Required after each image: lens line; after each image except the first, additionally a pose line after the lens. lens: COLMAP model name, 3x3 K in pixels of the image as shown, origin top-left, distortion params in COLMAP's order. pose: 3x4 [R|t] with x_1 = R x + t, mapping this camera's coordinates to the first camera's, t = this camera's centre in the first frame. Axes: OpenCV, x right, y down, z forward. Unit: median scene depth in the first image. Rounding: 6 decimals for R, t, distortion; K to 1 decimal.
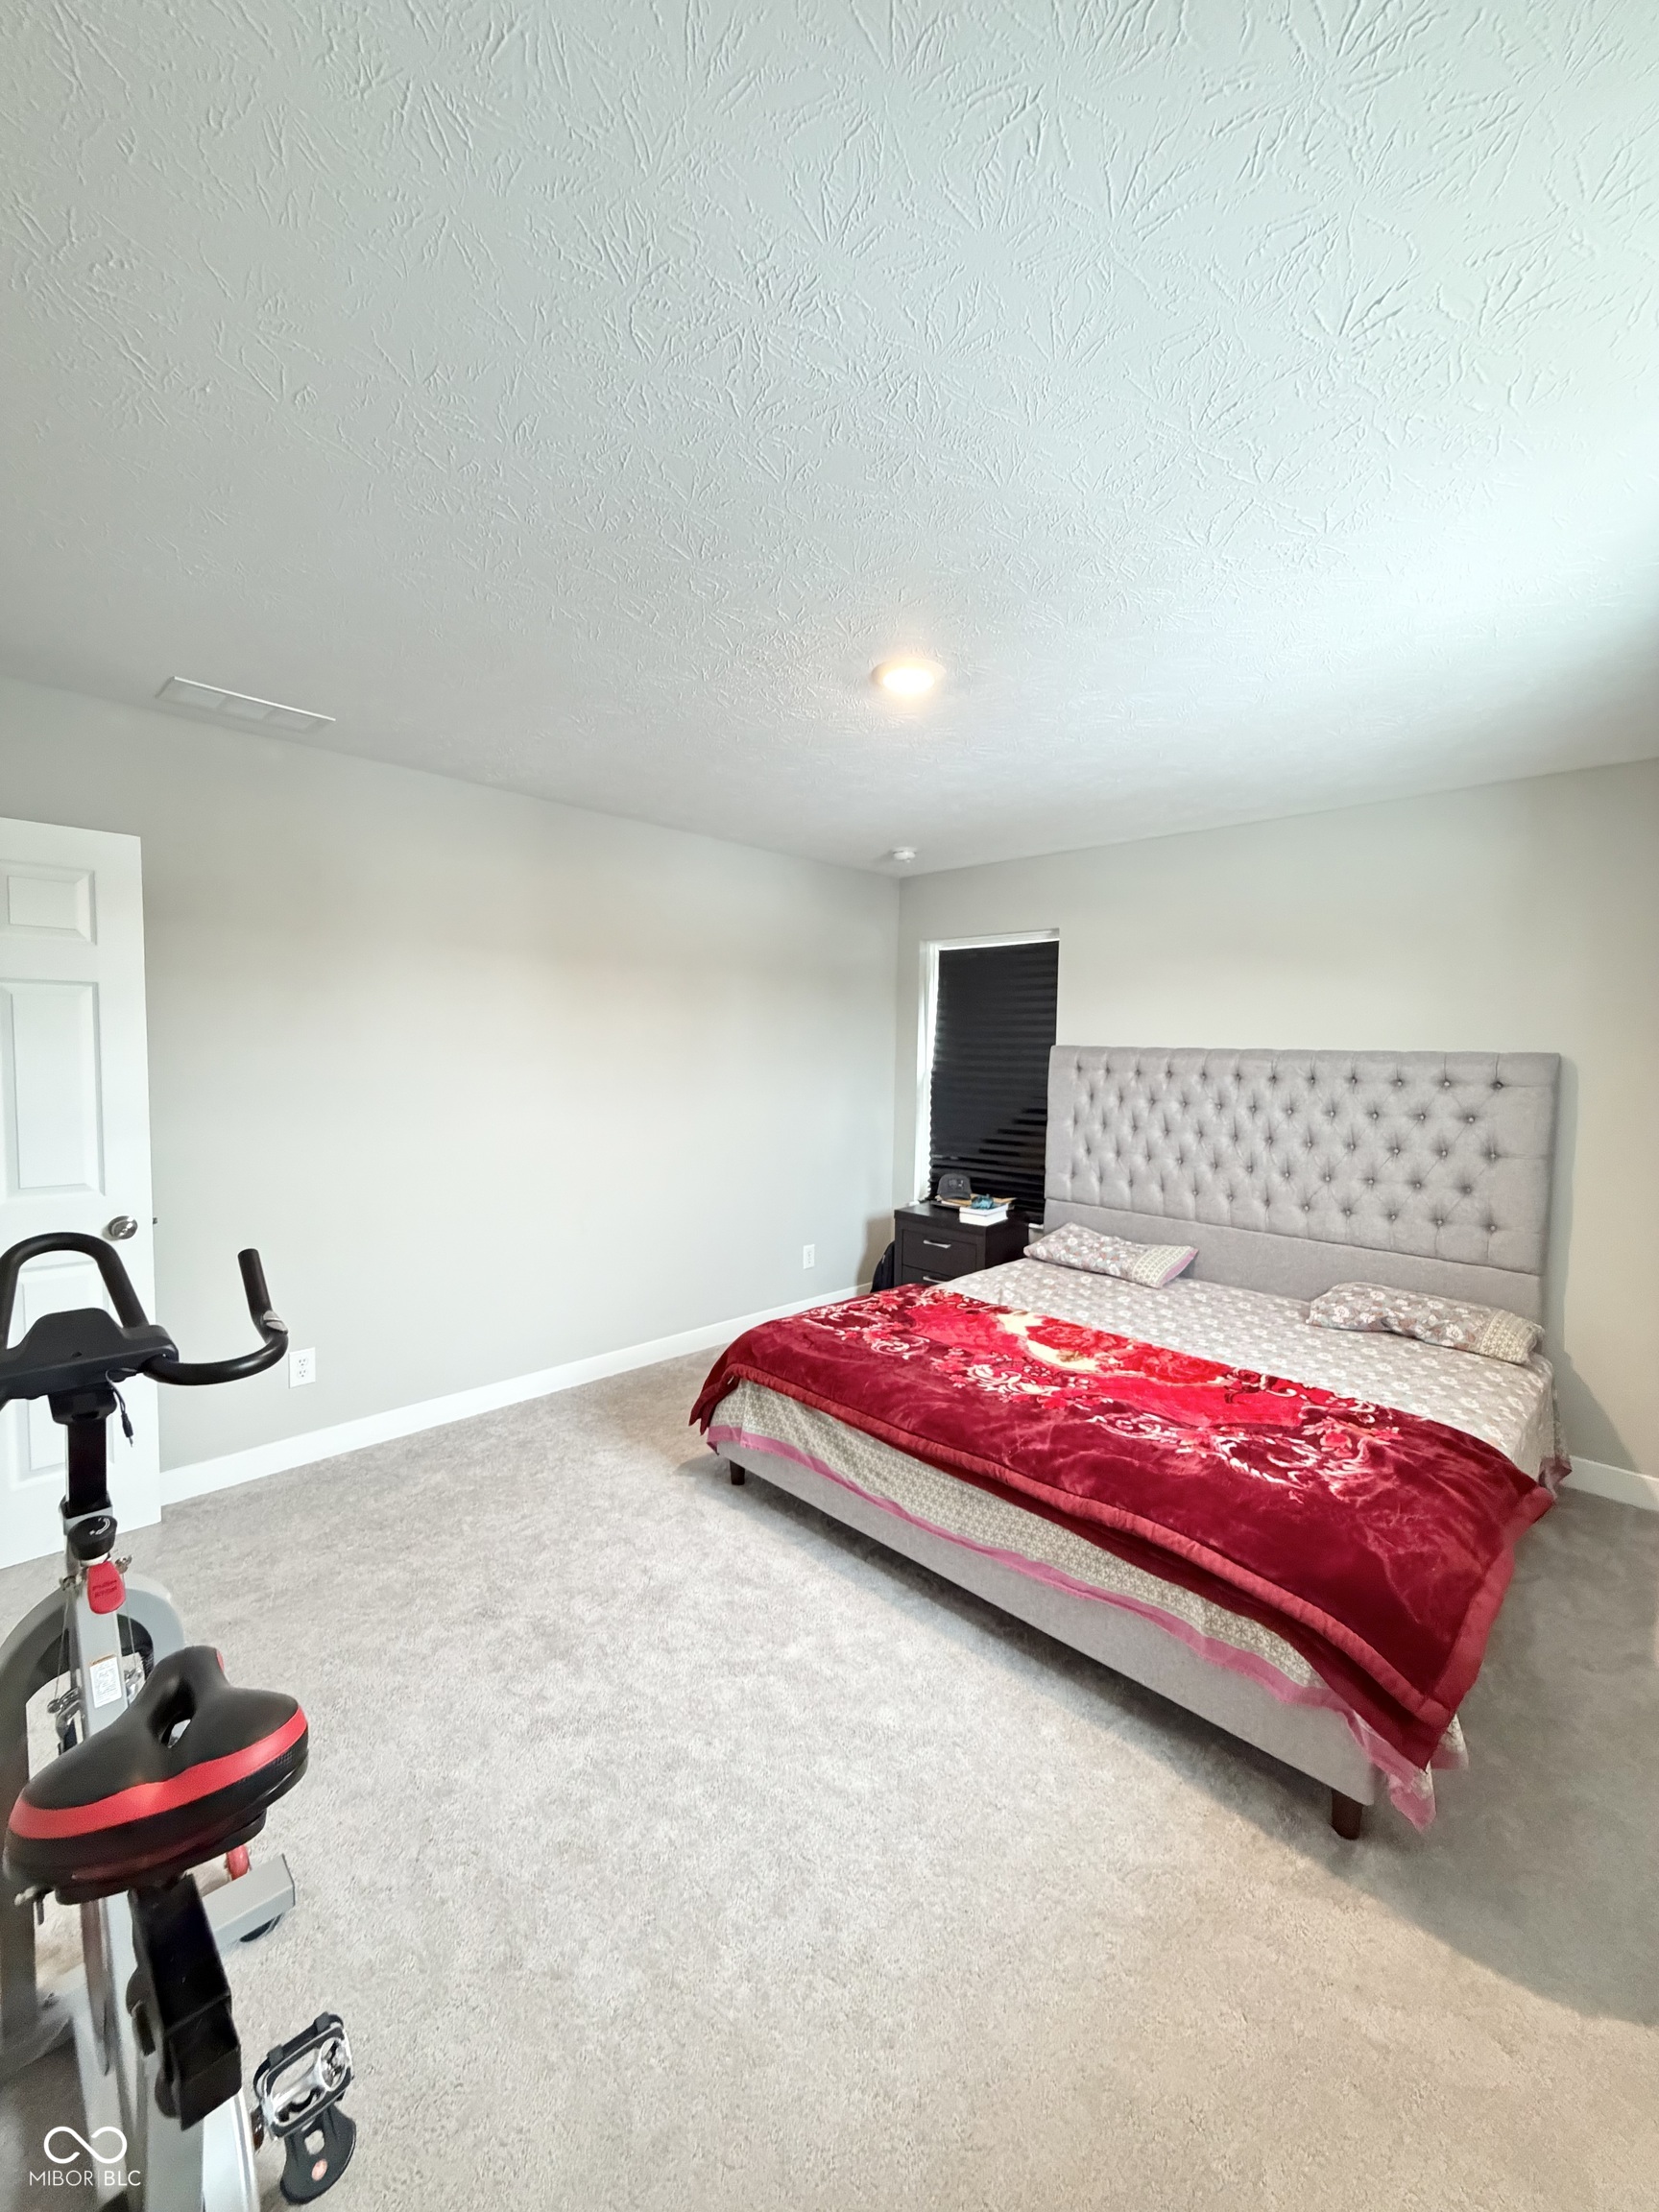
lens RADIAL K [[880.3, 0, 830.6], [0, 880.3, 1107.2], [0, 0, 1]] dist [0.000462, 0.000057]
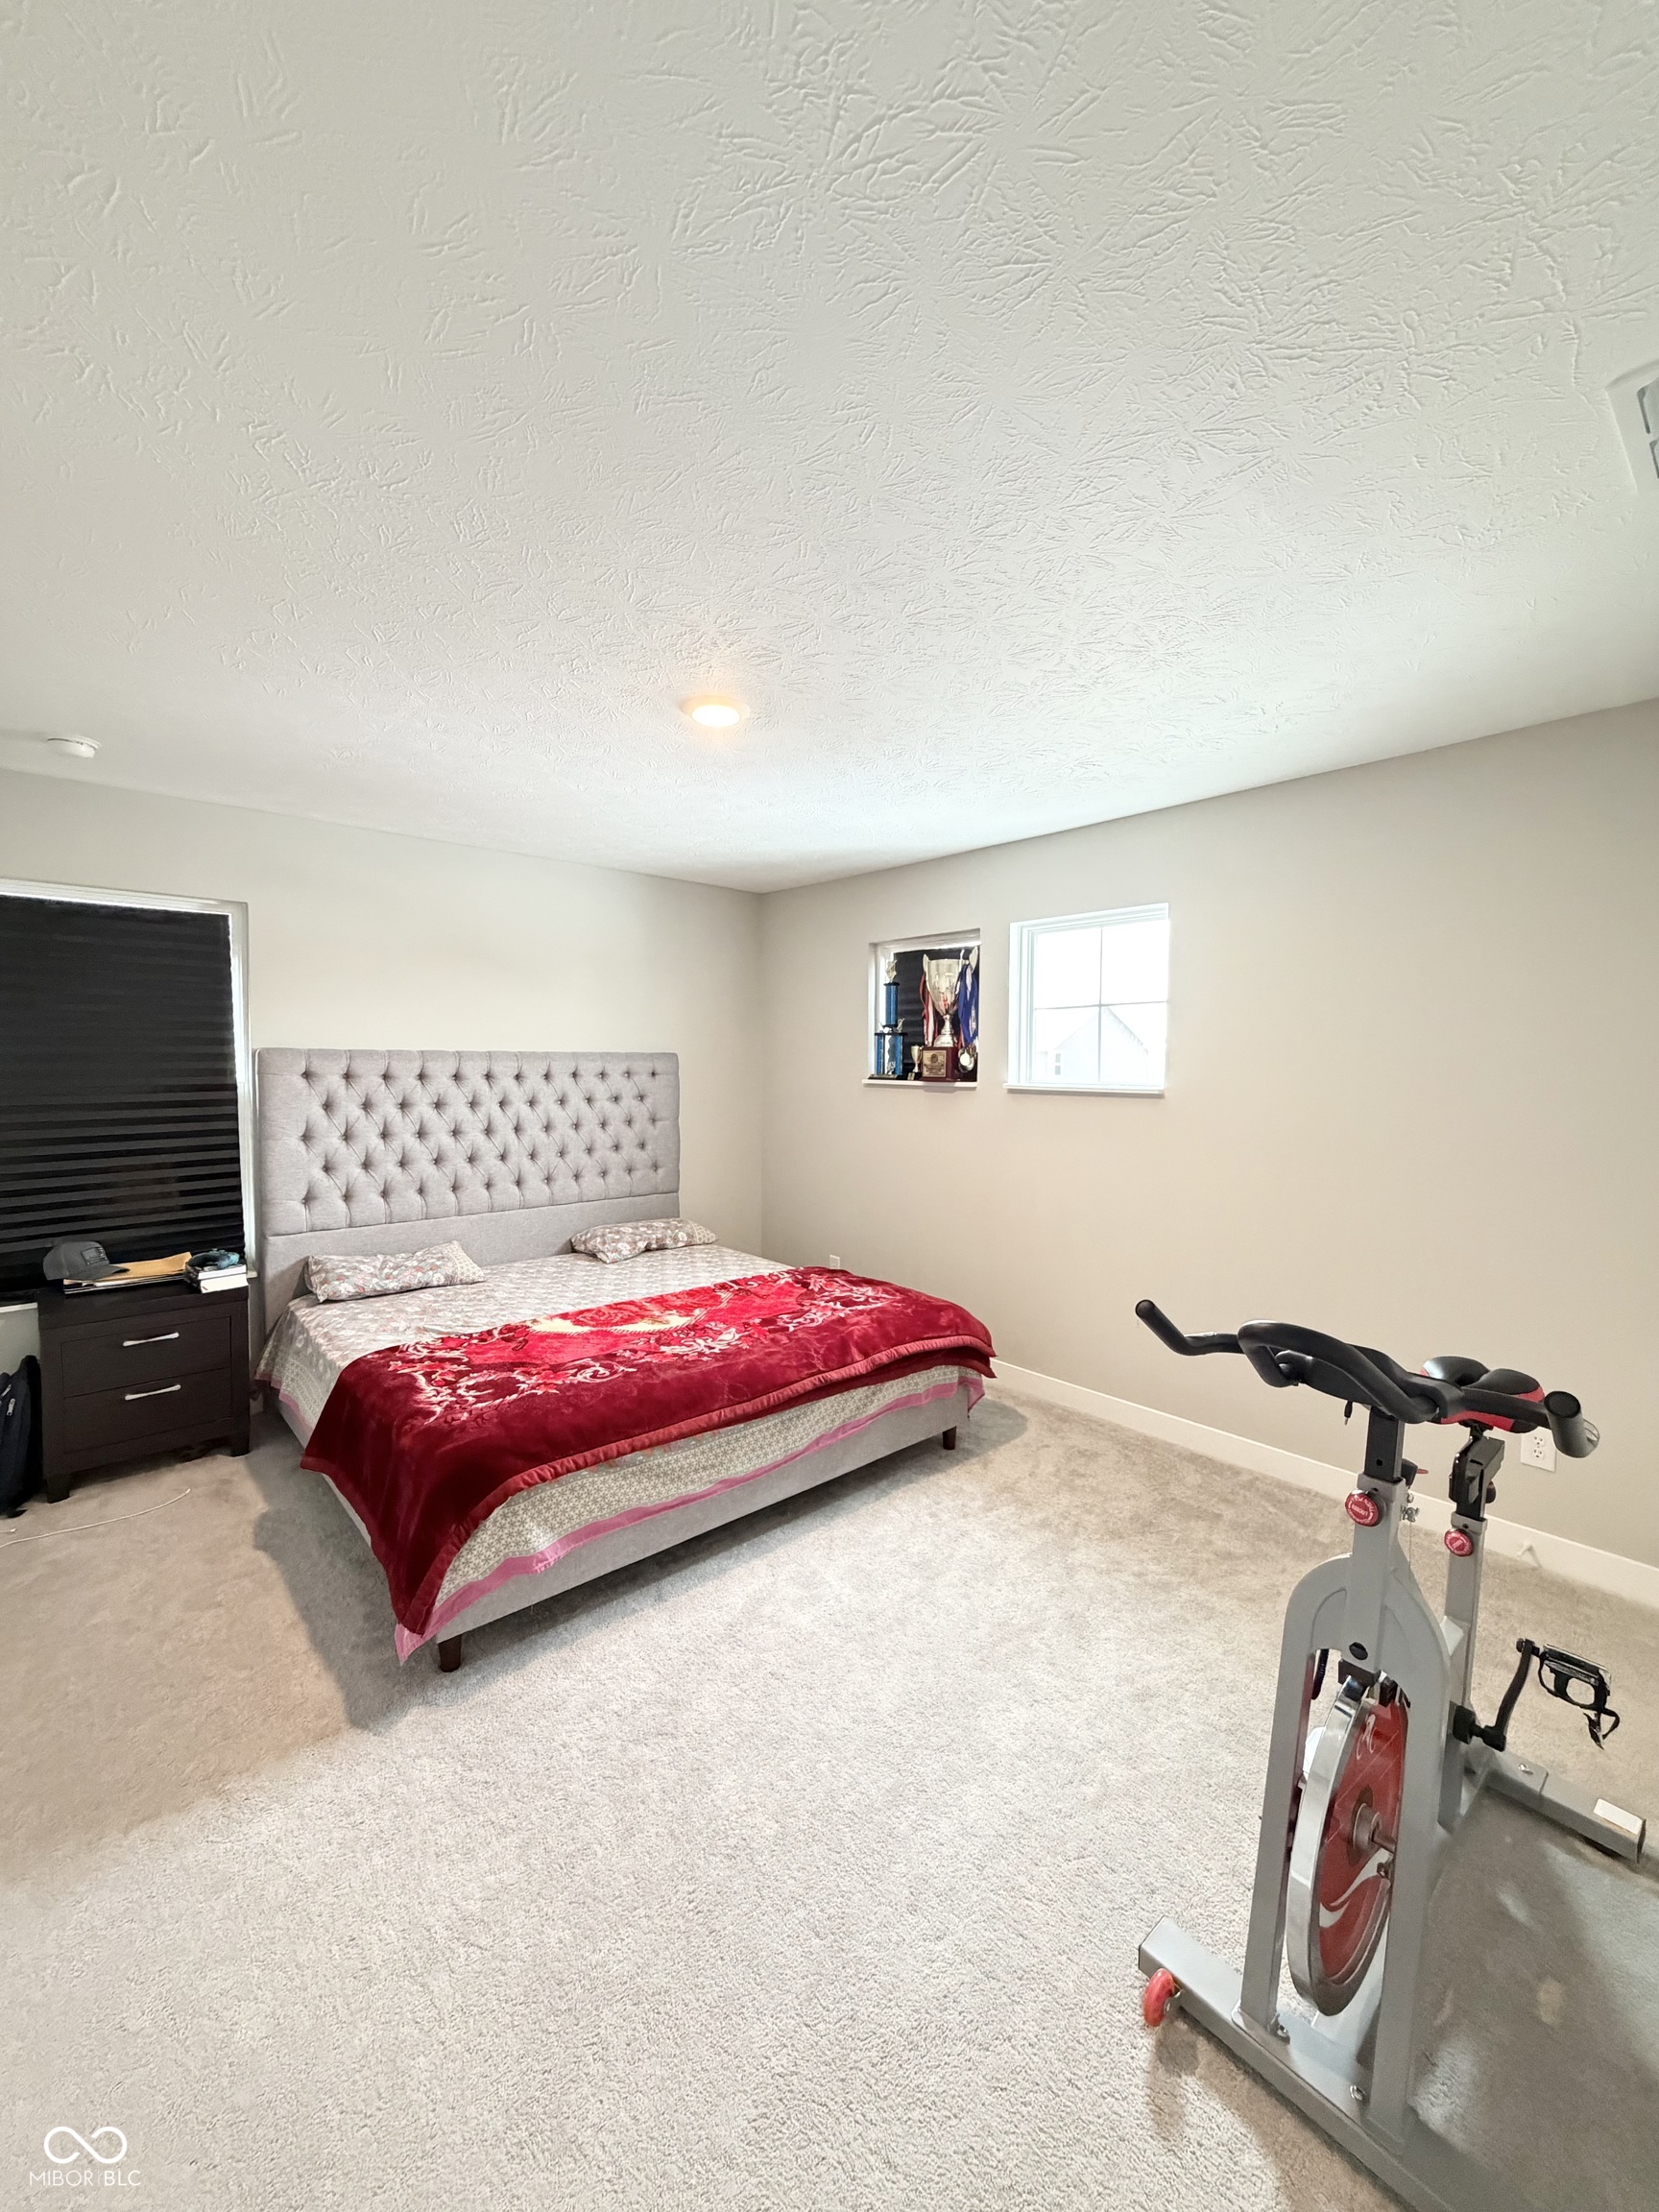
lens RADIAL K [[880.3, 0, 830.5], [0, 880.3, 1108.2], [0, 0, 1]] dist [0.000462, 0.000057]
pose [[0.057724, -0.074728, 0.995532, -0.796654], [0.061202, 0.995584, 0.071183, -0.060512], [-0.996455, 0.056819, 0.062043, 0.643730]]
